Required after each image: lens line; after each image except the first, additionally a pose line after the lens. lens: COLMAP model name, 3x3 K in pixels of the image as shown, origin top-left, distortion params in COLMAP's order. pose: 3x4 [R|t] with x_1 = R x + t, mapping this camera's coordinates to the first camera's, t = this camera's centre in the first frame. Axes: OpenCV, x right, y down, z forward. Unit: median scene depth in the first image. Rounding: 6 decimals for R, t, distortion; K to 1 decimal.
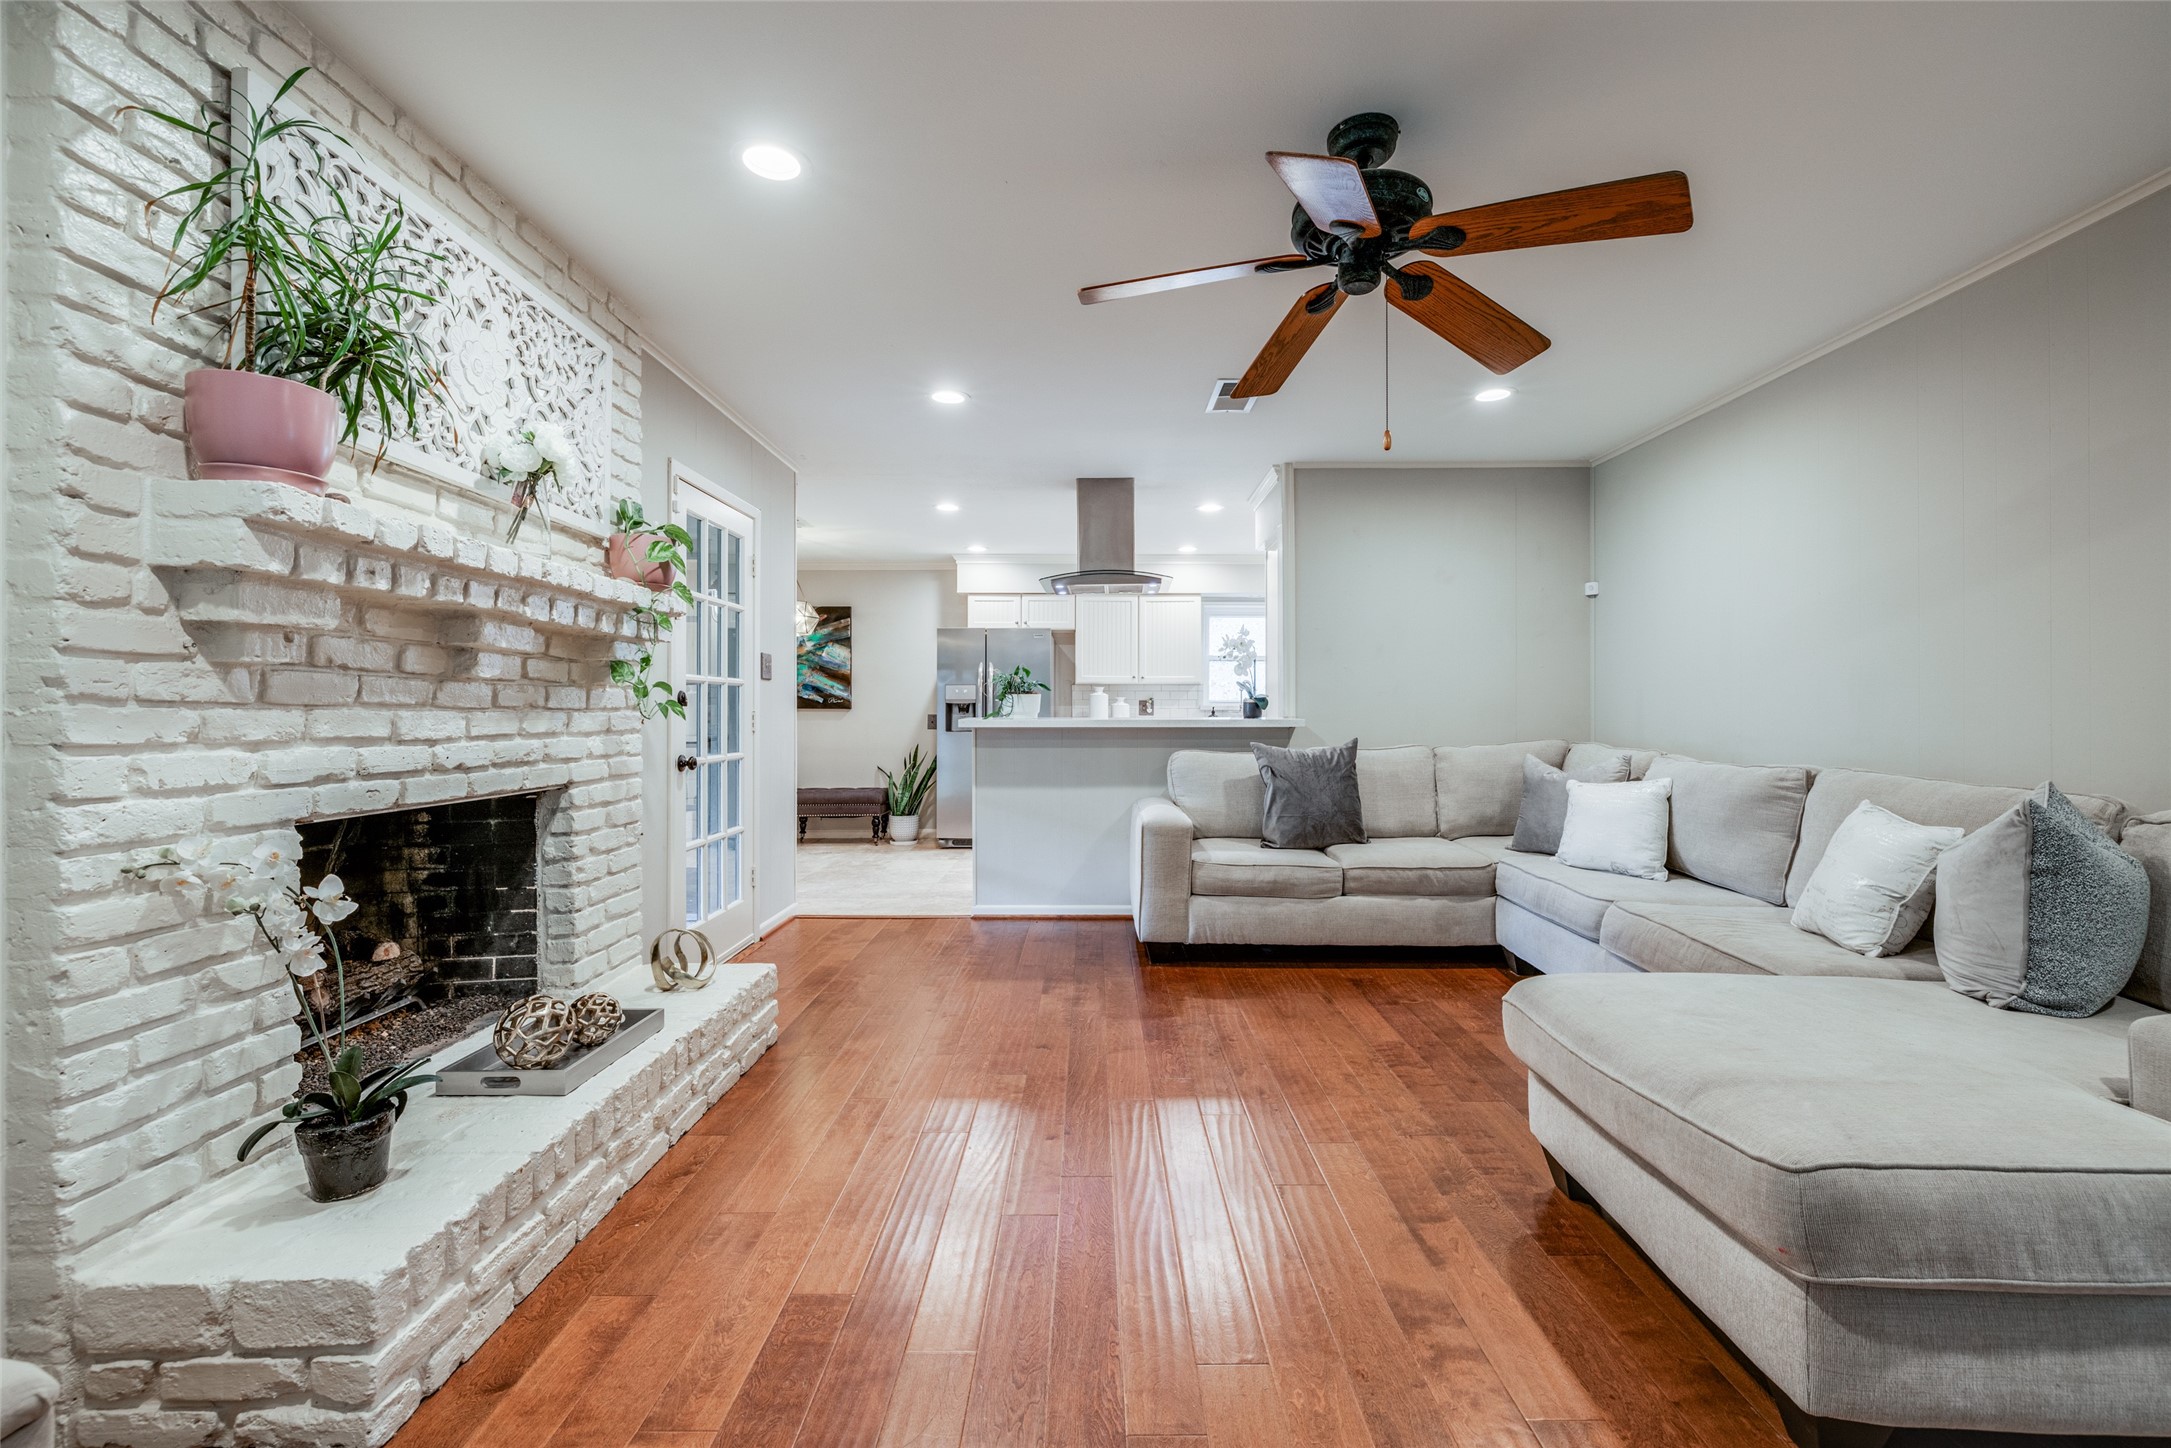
lens RADIAL K [[912.6, 0, 1107.9], [0, 912.6, 708.8], [0, 0, 1]] dist [-0.000348, 0.000468]
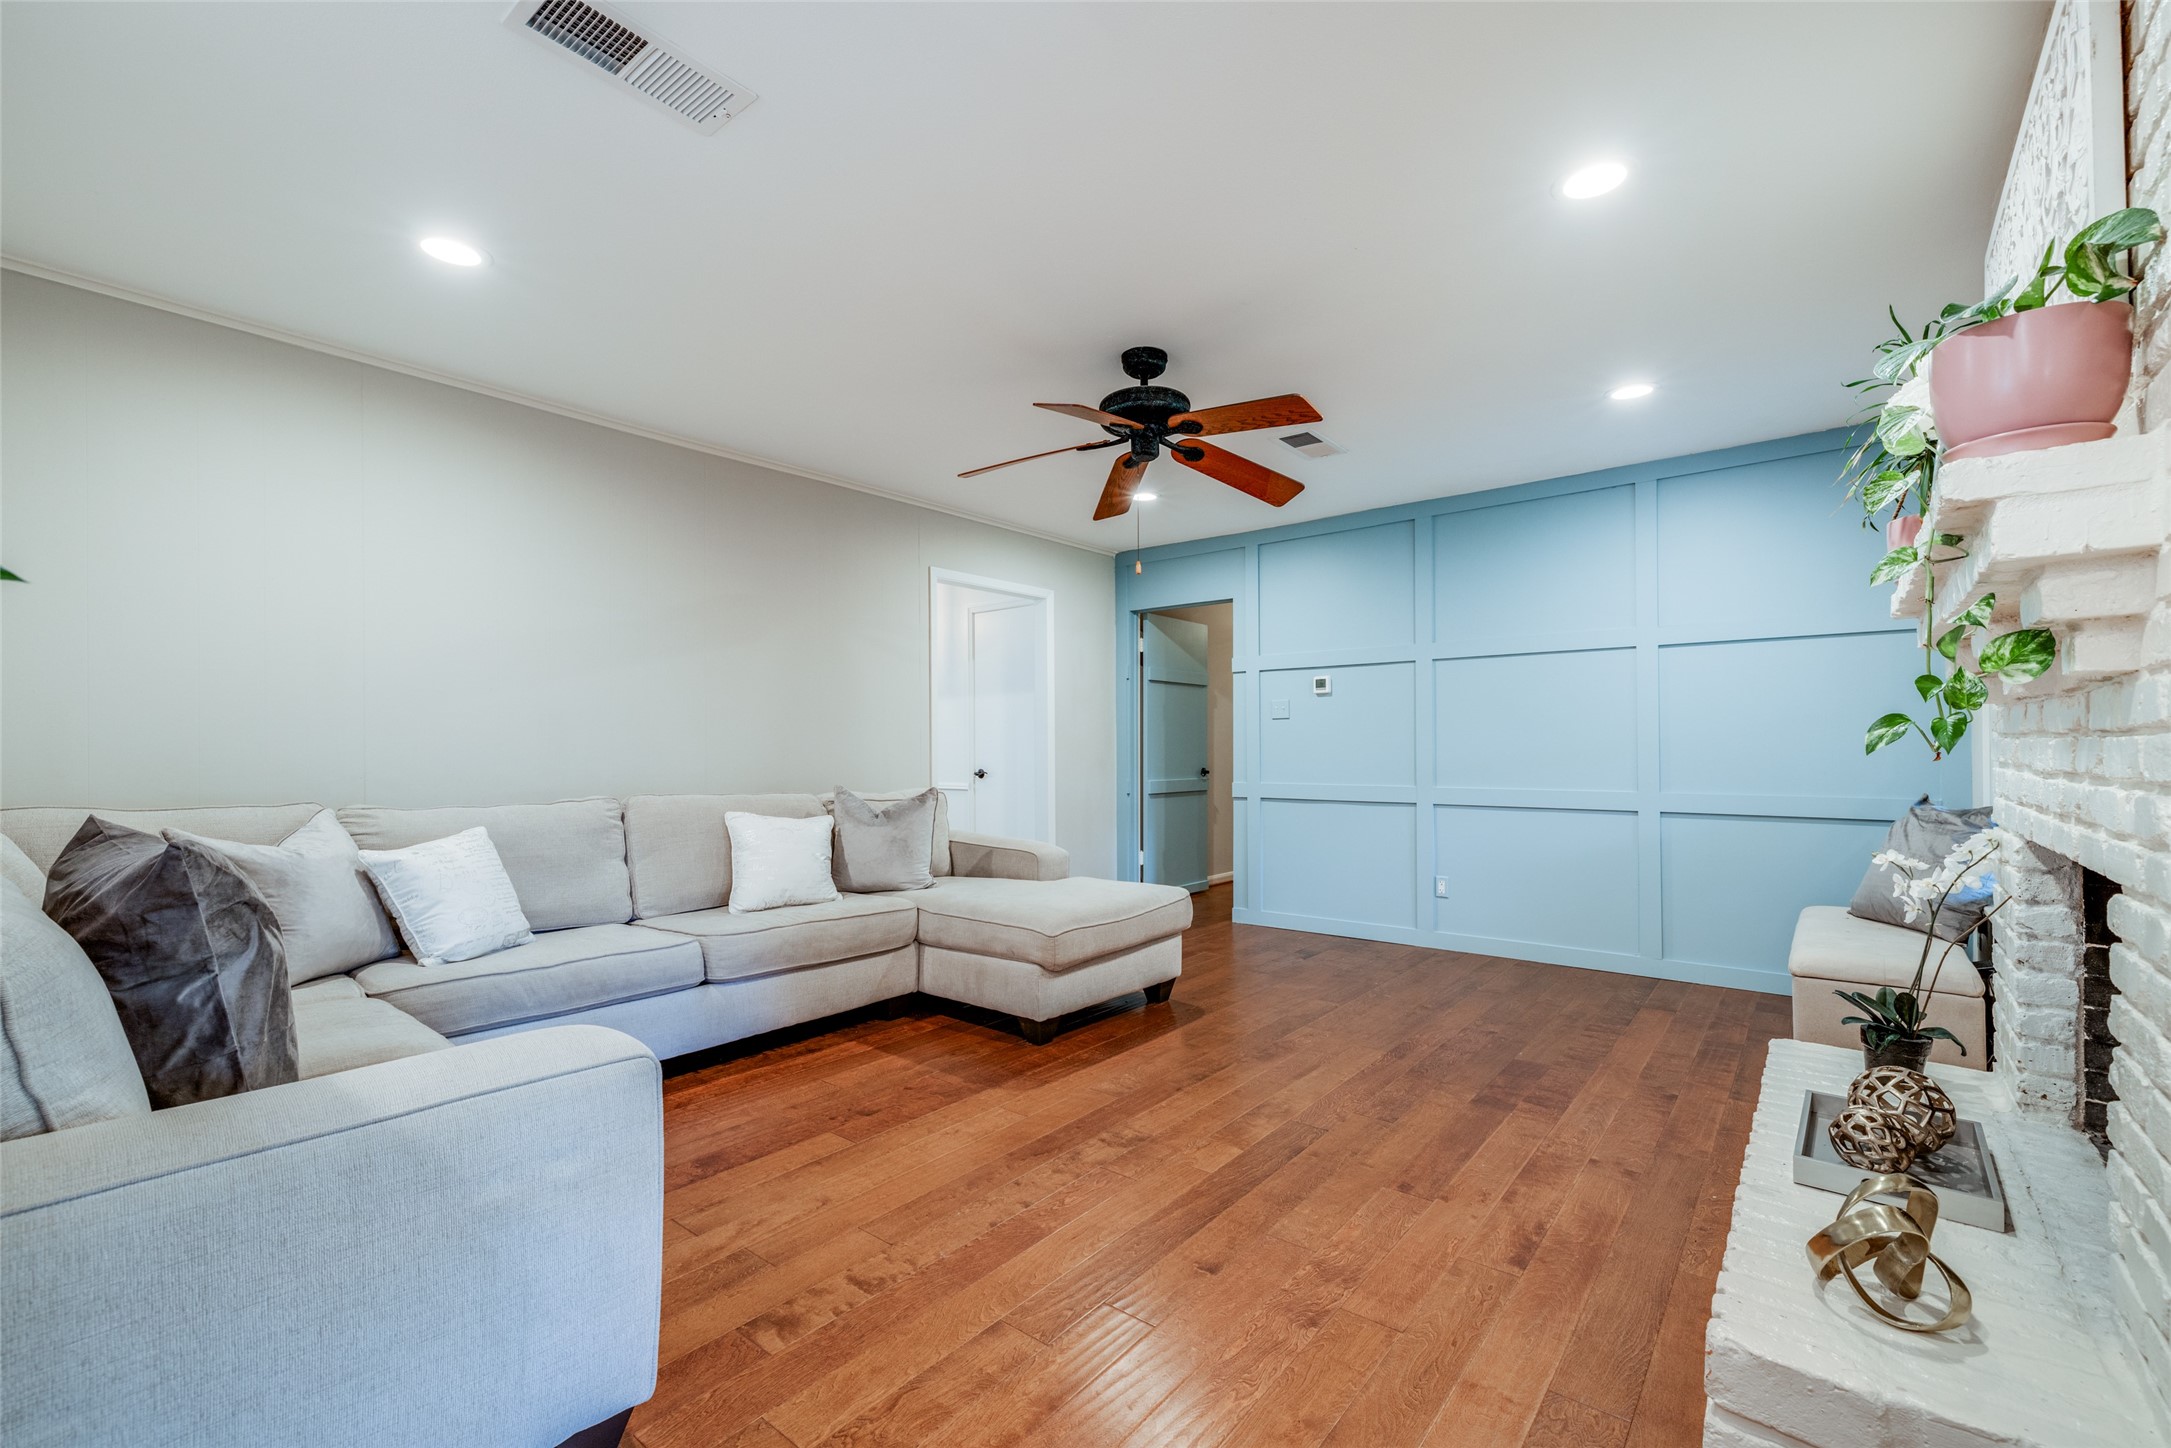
lens RADIAL K [[912.6, 0, 1085.4], [0, 912.6, 745.1], [0, 0, 1]] dist [-0.000348, 0.000468]
pose [[-0.765312, 0.005640, 0.643635, -0.613384], [0.001071, 0.999971, -0.007489, 0.013195], [-0.643659, -0.005042, -0.765296, 2.236422]]
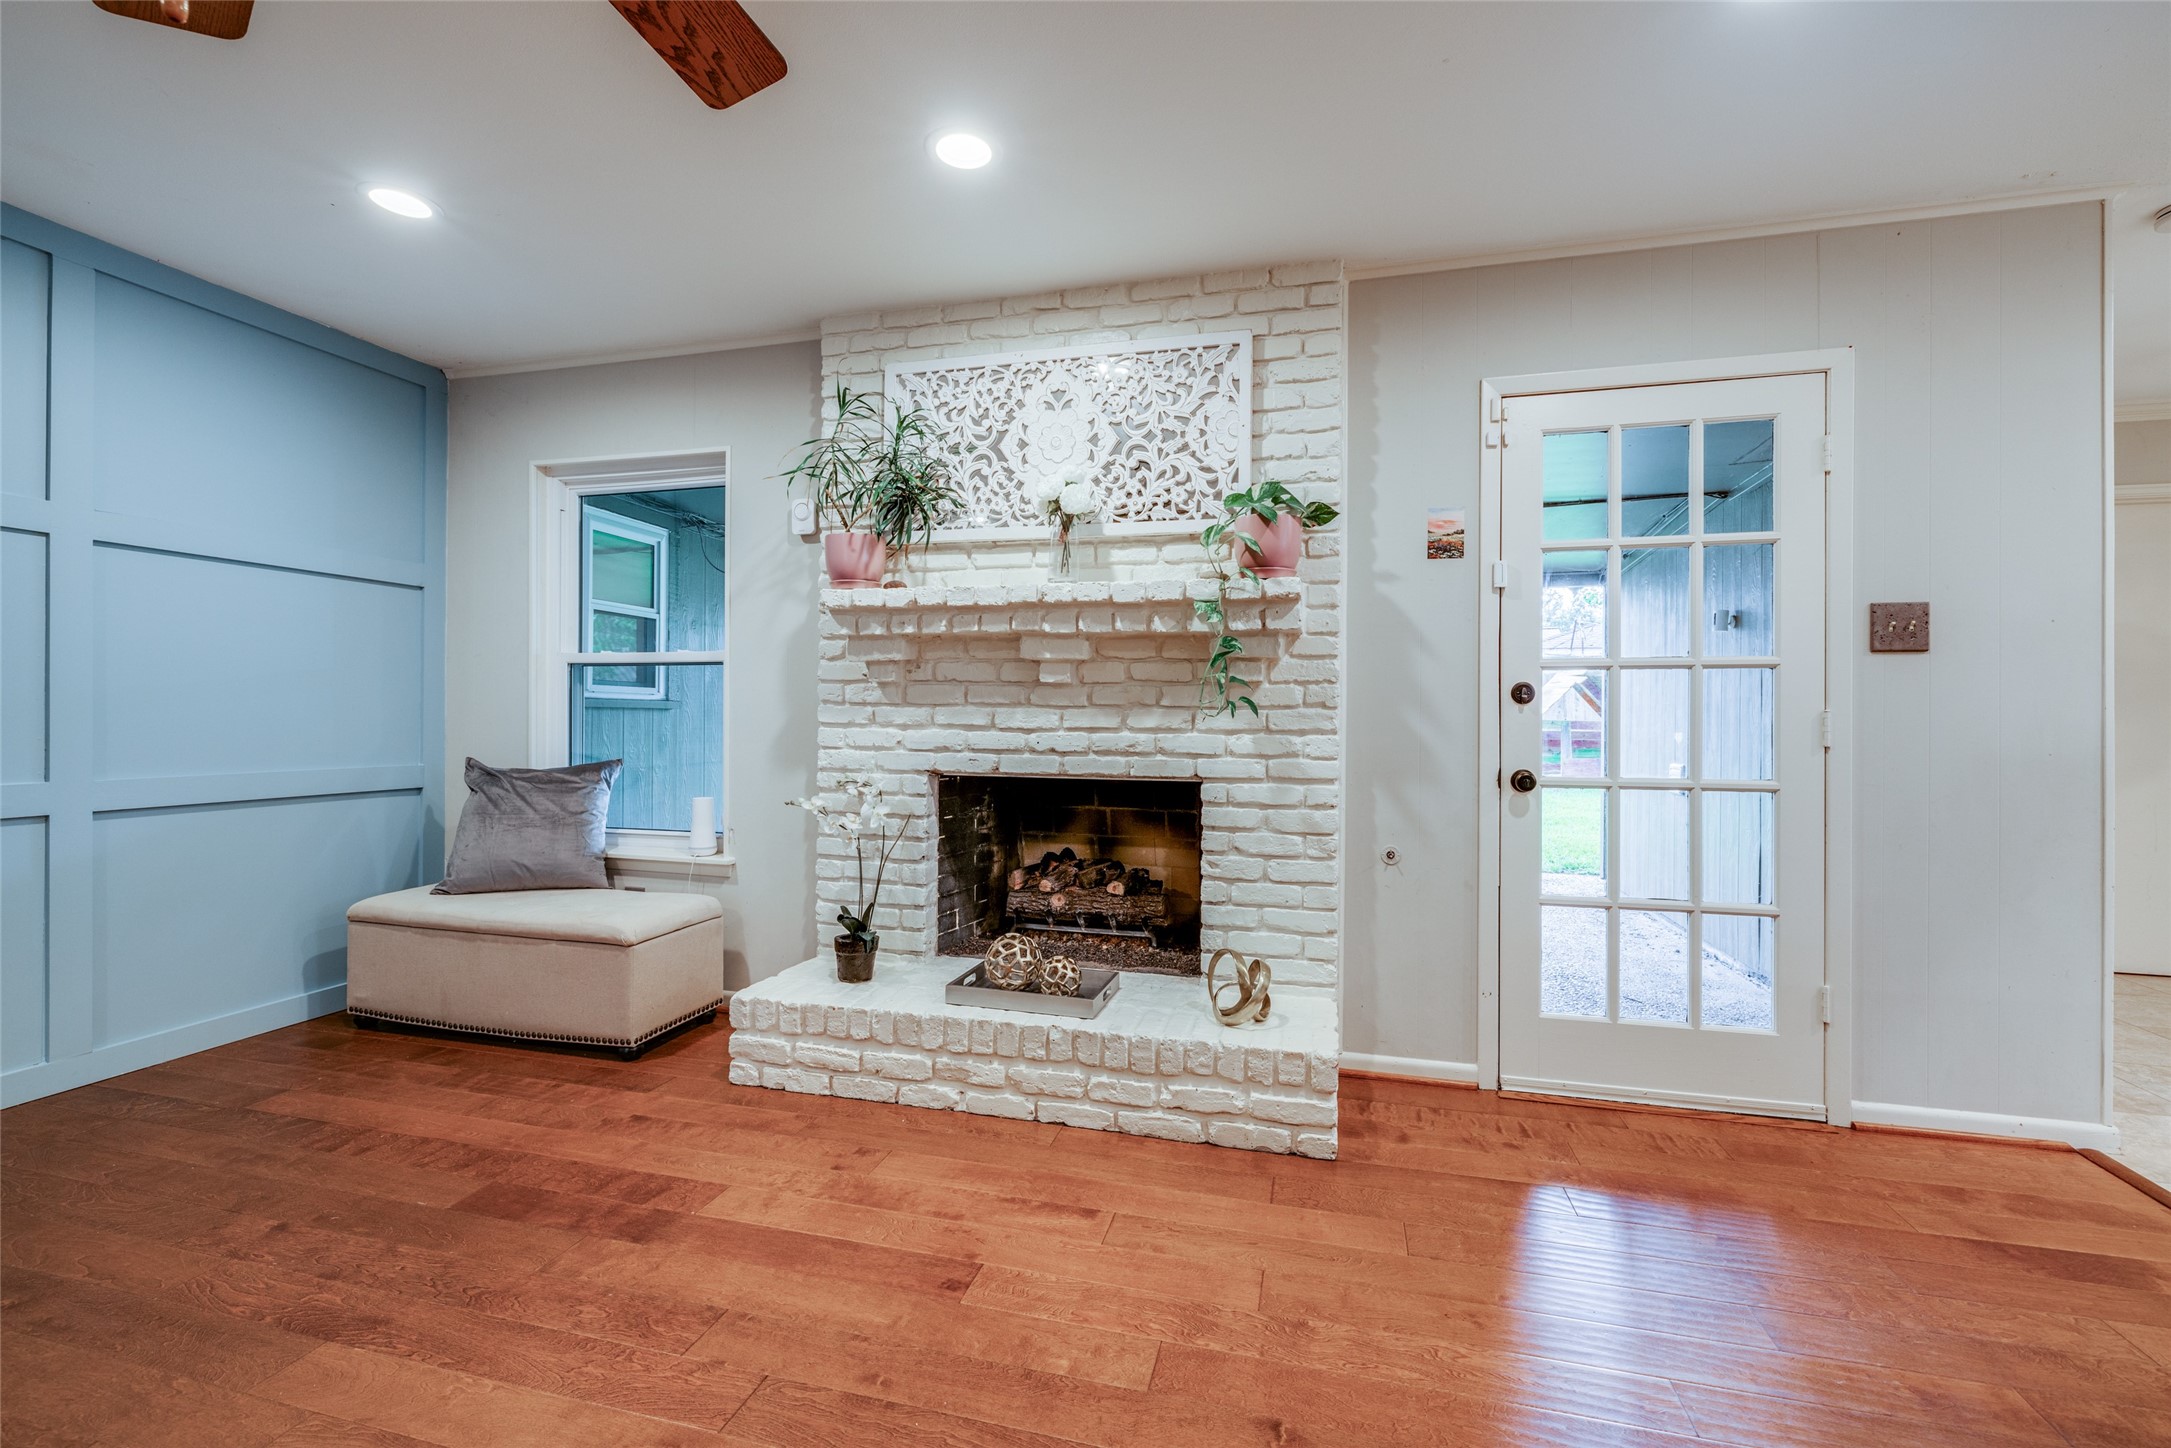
lens RADIAL K [[912.6, 0, 1094.5], [0, 912.6, 710.6], [0, 0, 1]] dist [-0.000348, 0.000468]
pose [[-0.262610, -0.006477, -0.964880, 0.582416], [-0.002449, 0.999979, -0.006046, 0.014515], [0.964899, 0.000775, -0.262621, 1.489255]]
